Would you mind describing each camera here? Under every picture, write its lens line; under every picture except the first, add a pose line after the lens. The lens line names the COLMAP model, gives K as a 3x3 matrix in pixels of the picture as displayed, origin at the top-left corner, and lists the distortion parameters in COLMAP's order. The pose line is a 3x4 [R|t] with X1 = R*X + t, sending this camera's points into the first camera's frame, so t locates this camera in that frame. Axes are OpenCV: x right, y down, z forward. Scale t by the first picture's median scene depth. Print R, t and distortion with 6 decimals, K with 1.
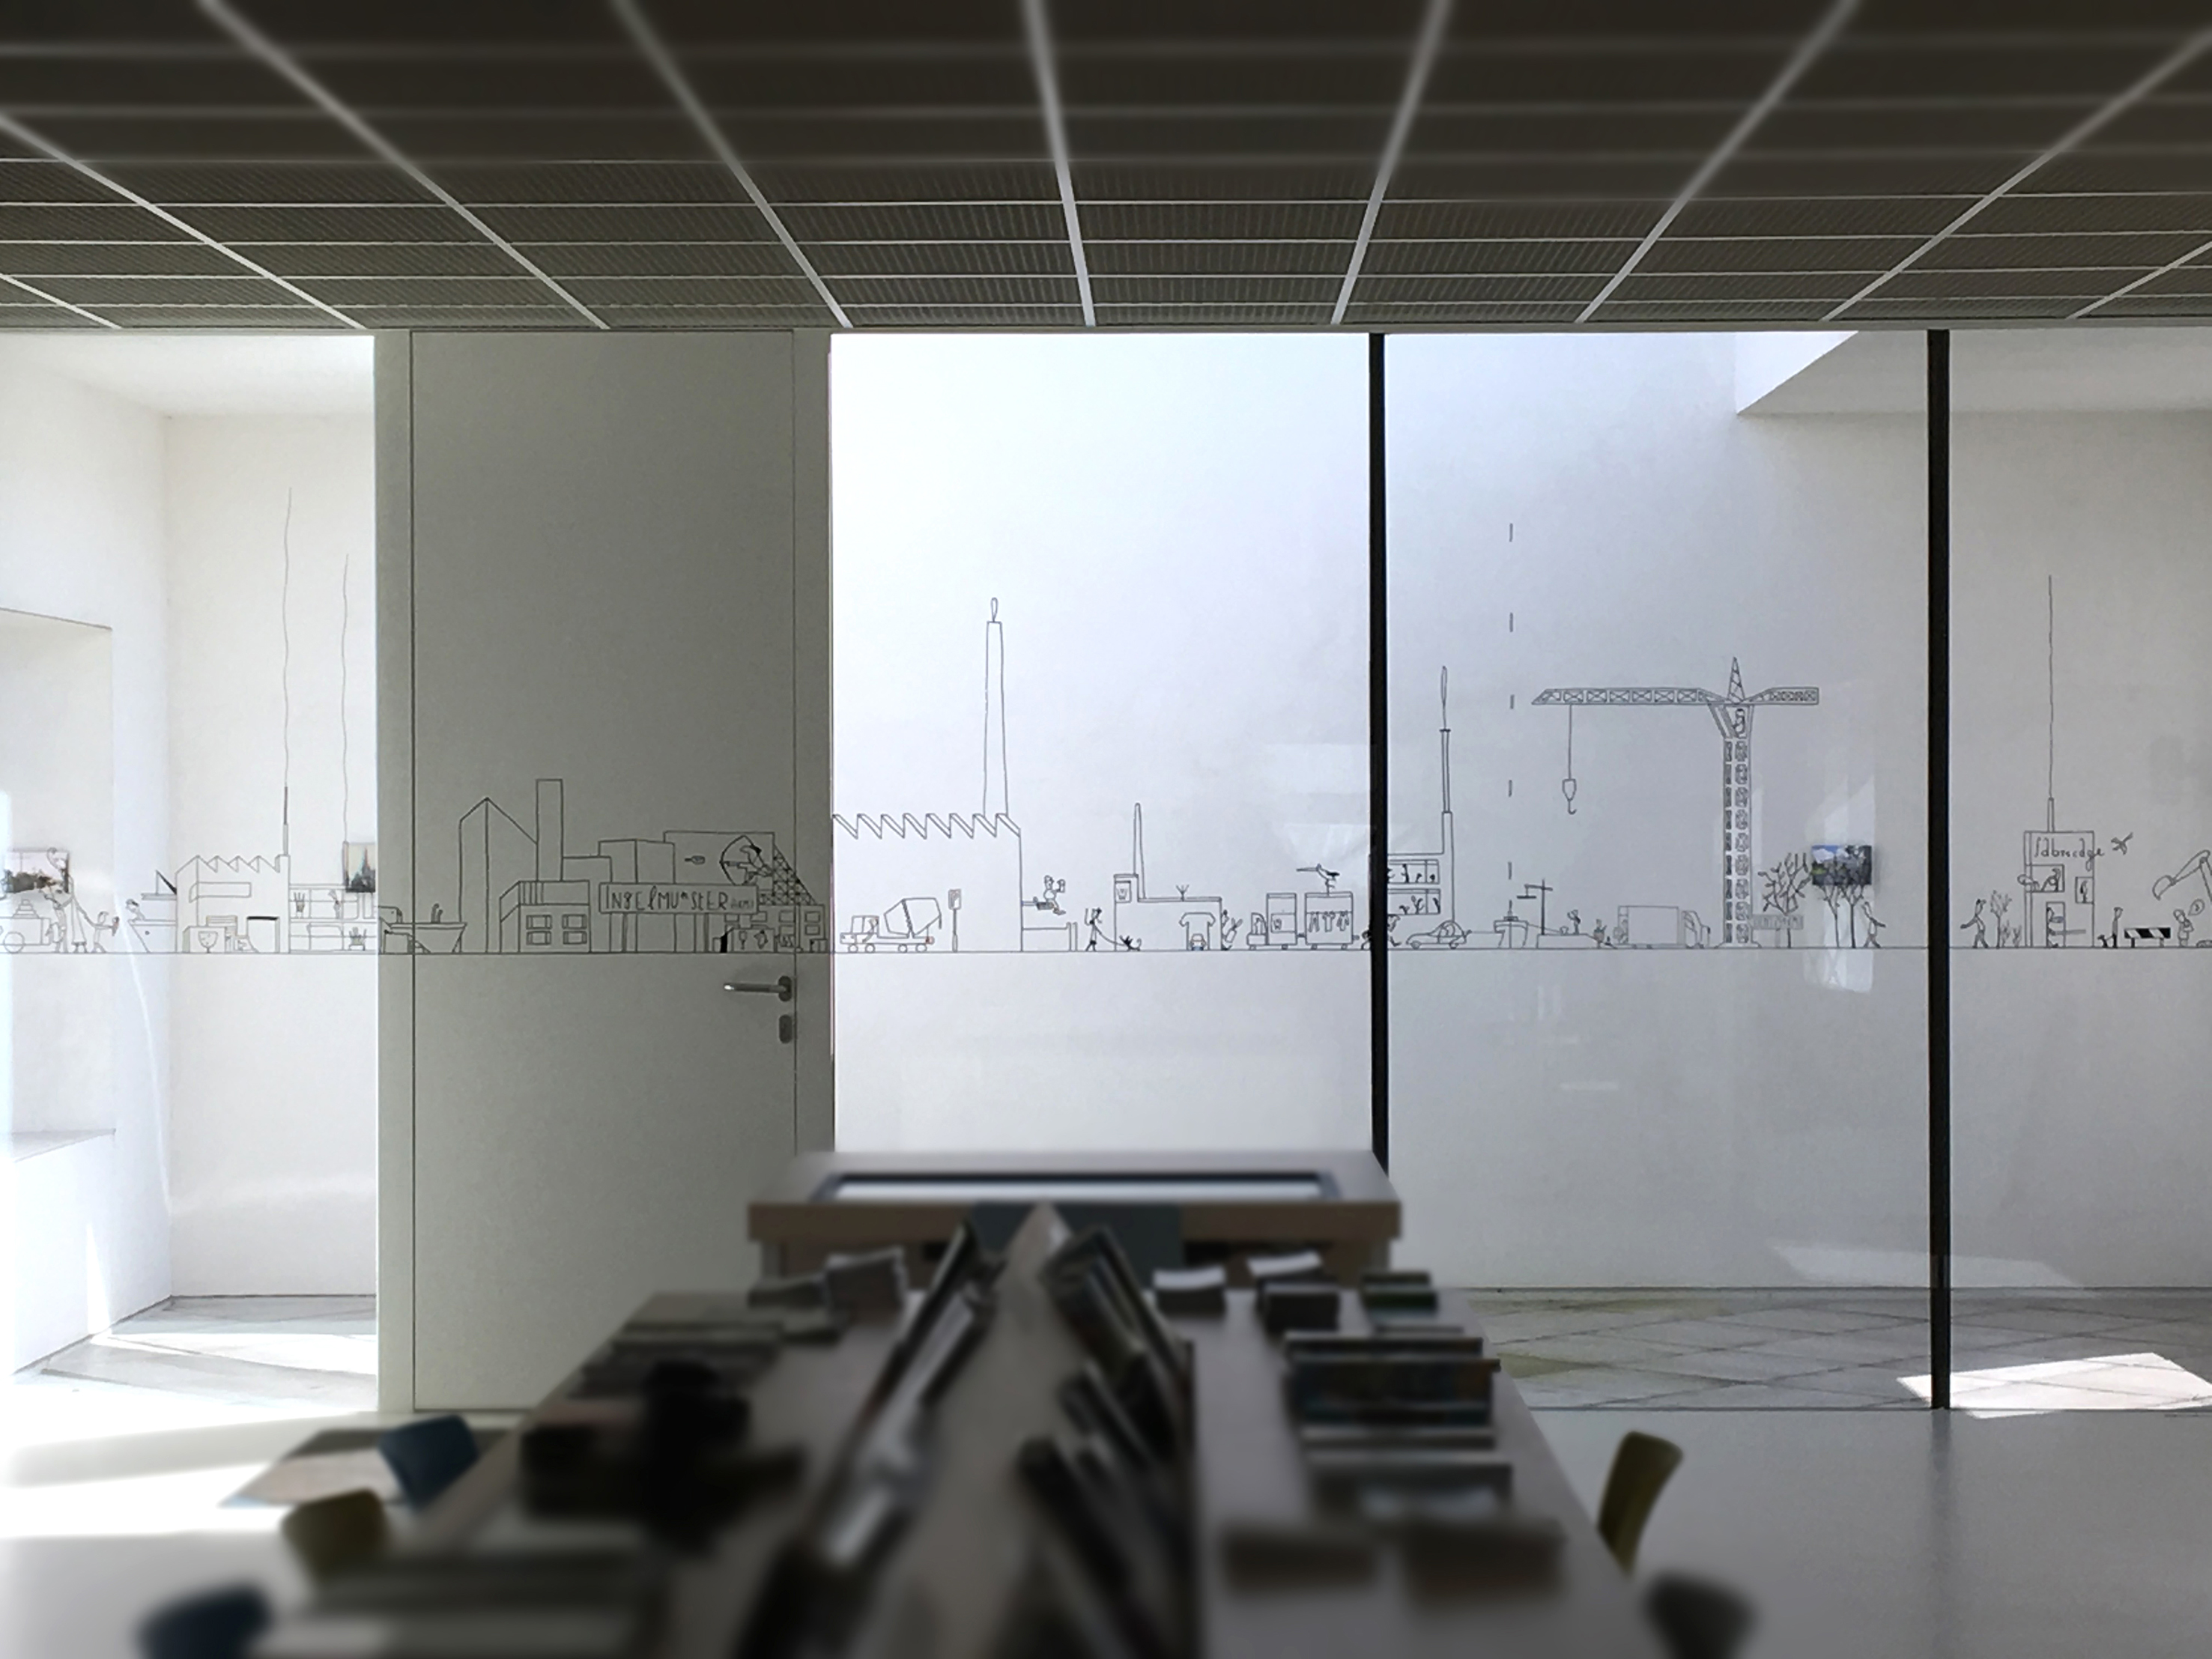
lens RADIAL K [[4471.2, 0, 1101.9], [0, 4471.2, 827.9], [0, 0, 1]] dist [0.139153, 0.000000]
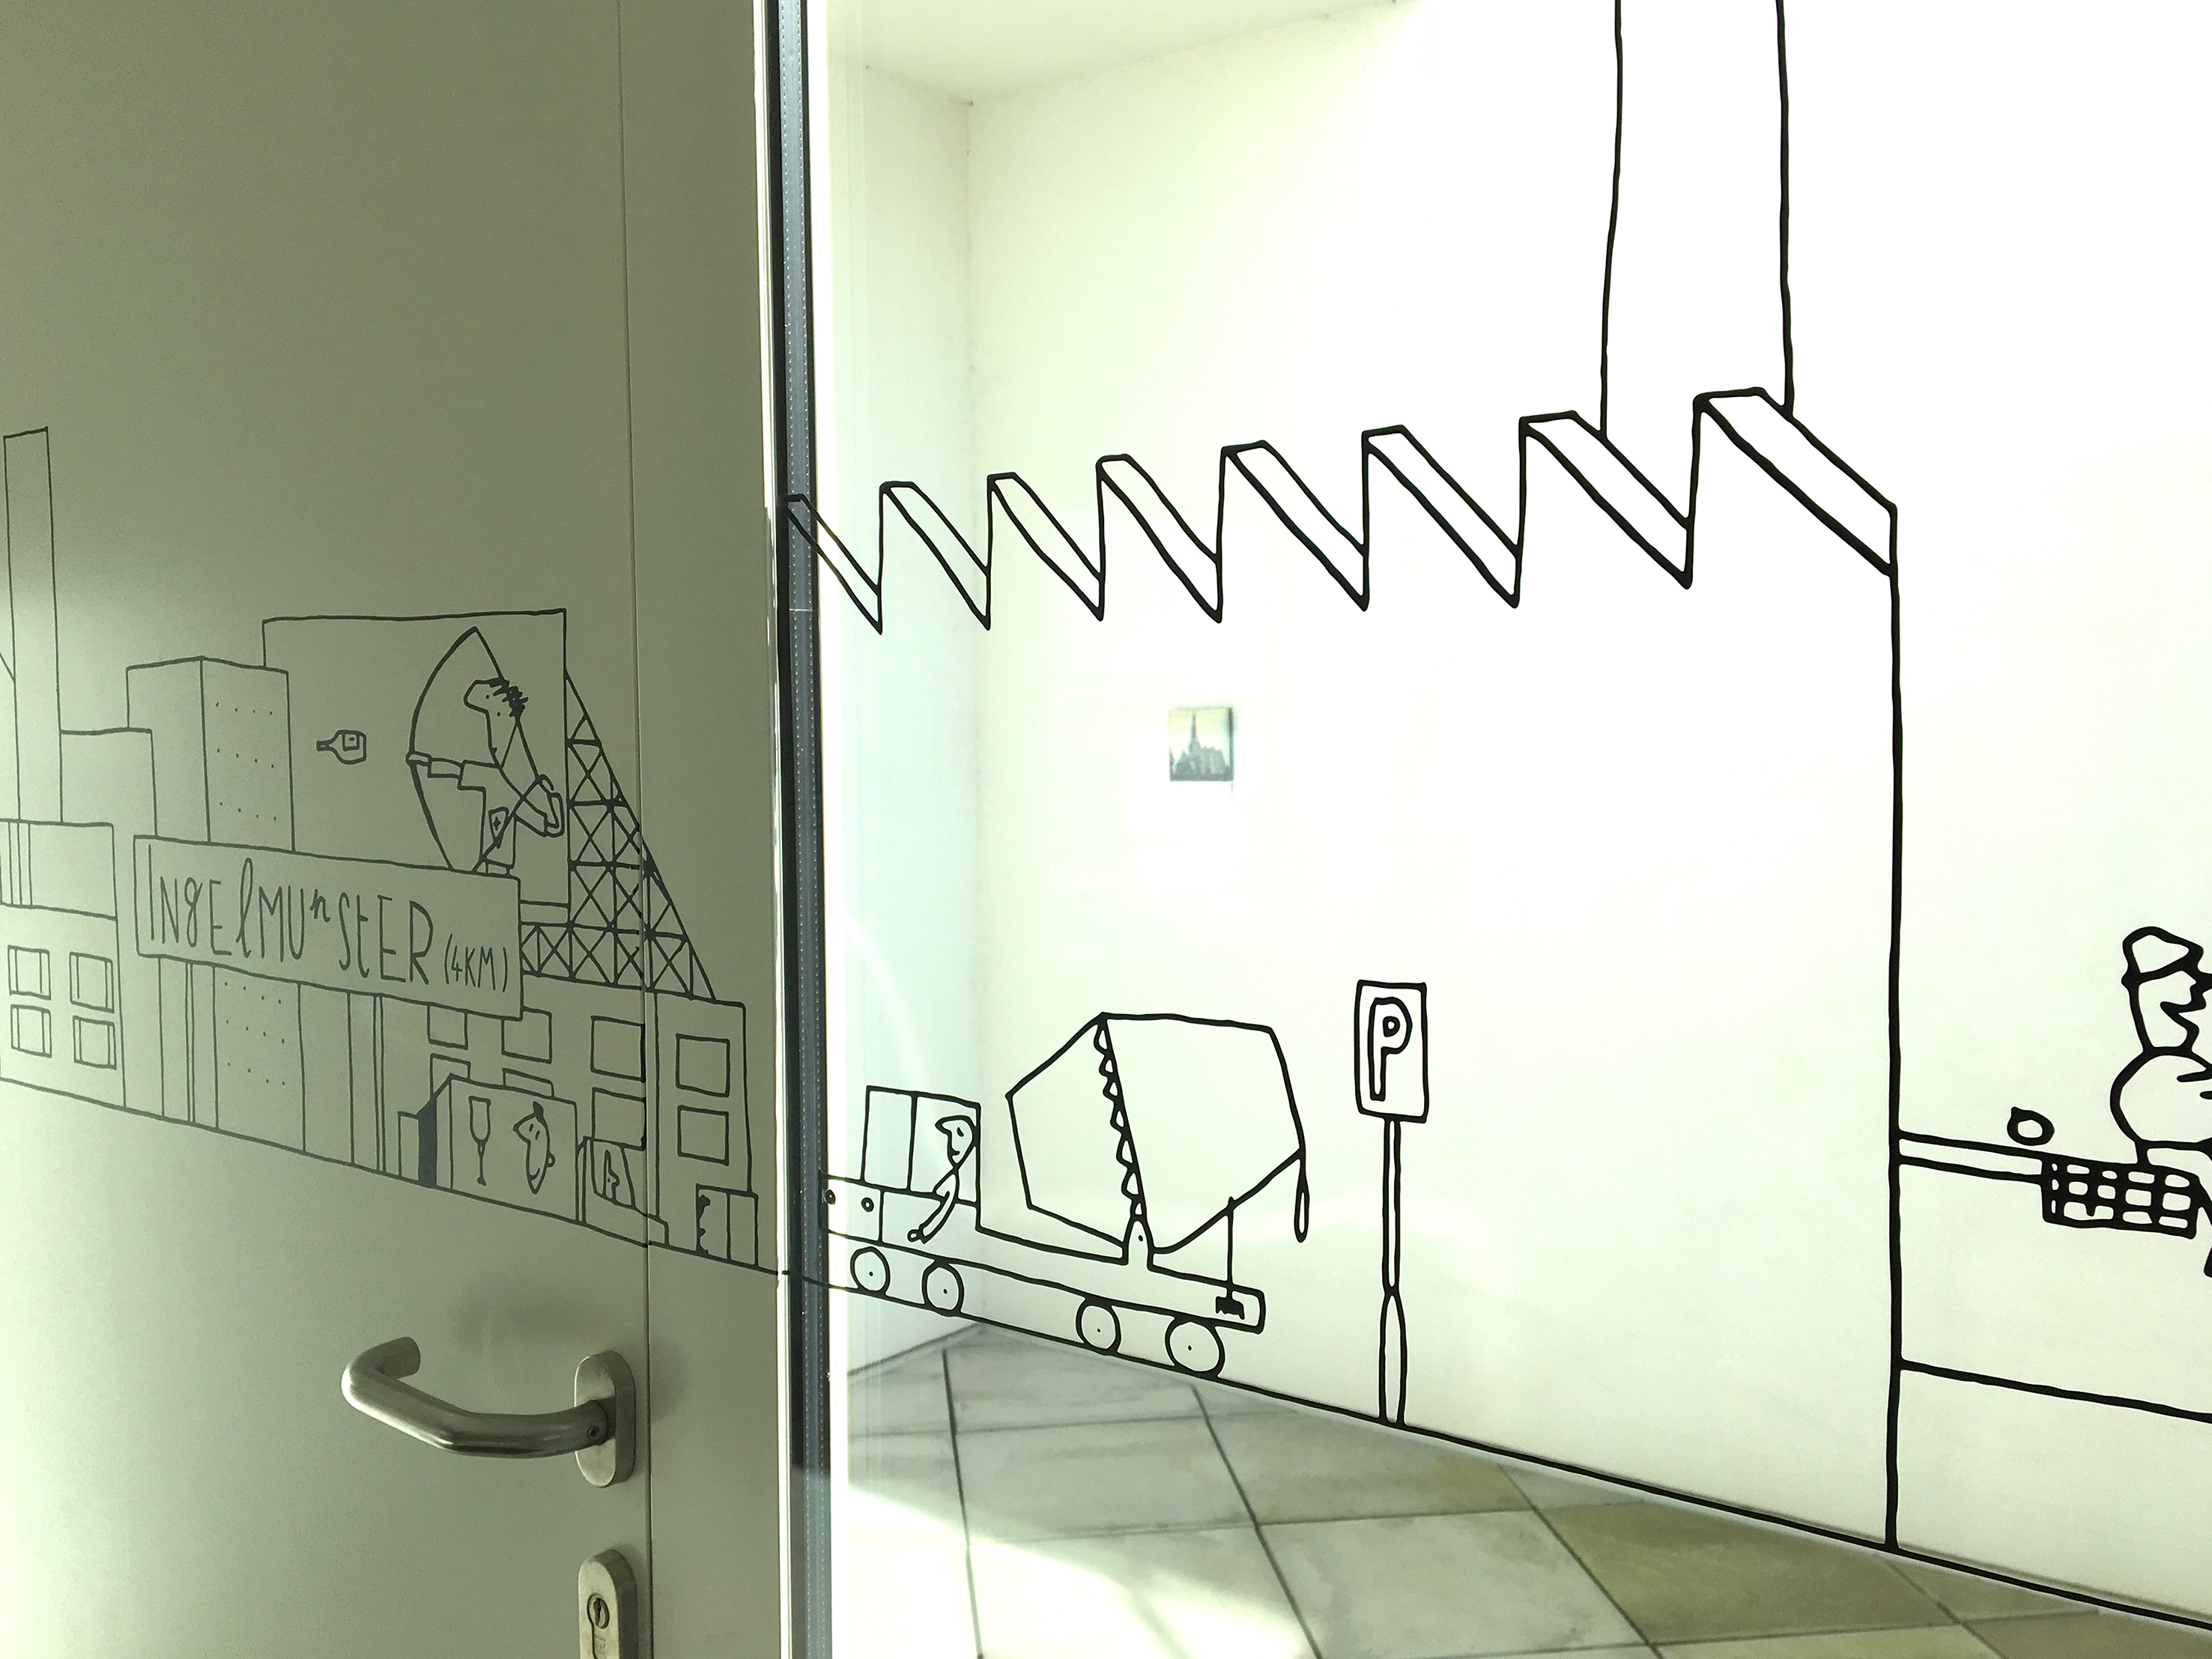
lens RADIAL K [[1932.3, 0, 1105.5], [0, 1932.3, 835.6], [0, 0, 1]] dist [0.082085, -0.103162]
pose [[0.805558, 0.037773, -0.591311, -0.004663], [-0.000684, 0.998024, 0.062823, 0.005530], [0.592516, -0.050203, 0.803993, 0.946055]]
